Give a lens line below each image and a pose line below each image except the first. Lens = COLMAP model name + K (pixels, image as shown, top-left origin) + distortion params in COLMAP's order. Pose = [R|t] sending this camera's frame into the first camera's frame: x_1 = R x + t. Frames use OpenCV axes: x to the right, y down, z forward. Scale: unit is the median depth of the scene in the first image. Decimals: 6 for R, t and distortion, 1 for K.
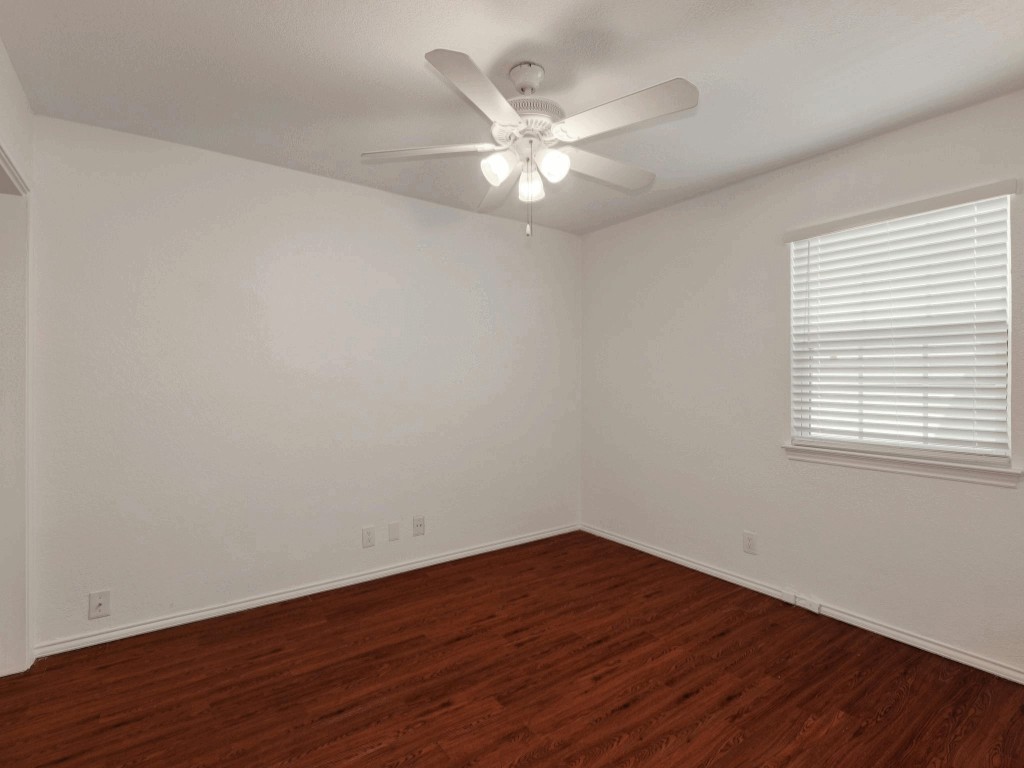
lens RADIAL K [[493.1, 0, 512.0], [0, 493.1, 381.2], [0, 0, 1]] dist [-0.000049, 0.001242]
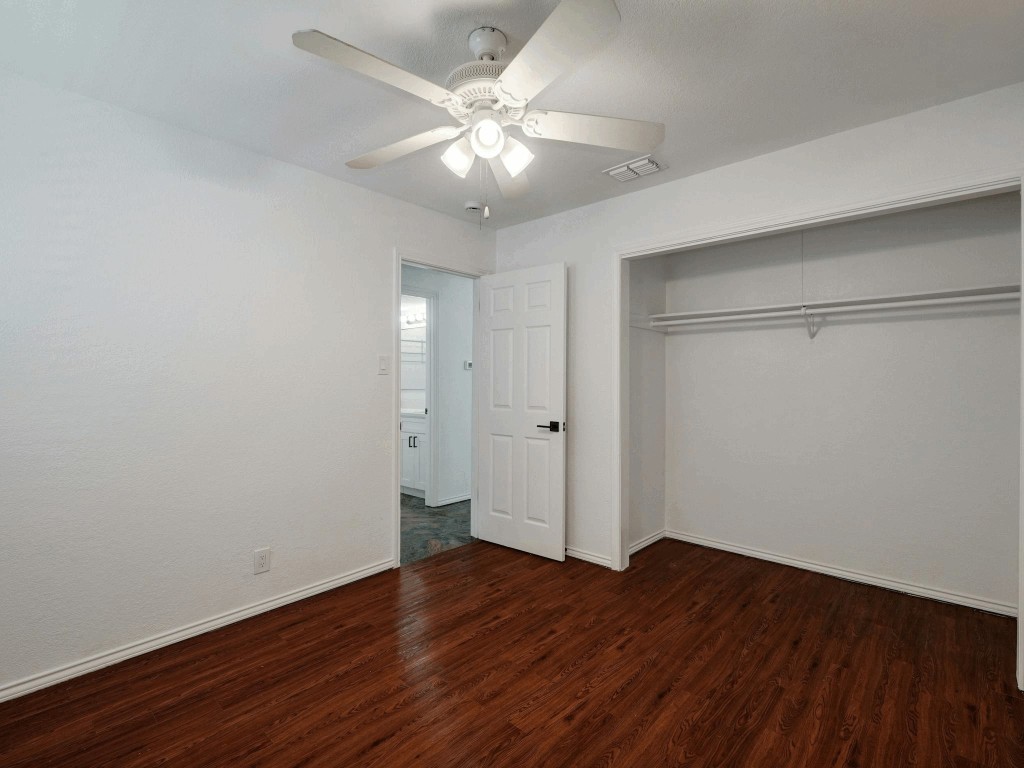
lens RADIAL K [[493.1, 0, 512.9], [0, 493.1, 385.8], [0, 0, 1]] dist [-0.000049, 0.001242]
pose [[-0.976307, 0.001177, -0.216387, 0.179989], [-0.002312, 0.999871, 0.015869, -0.005068], [0.216378, 0.015993, -0.976179, 1.903561]]
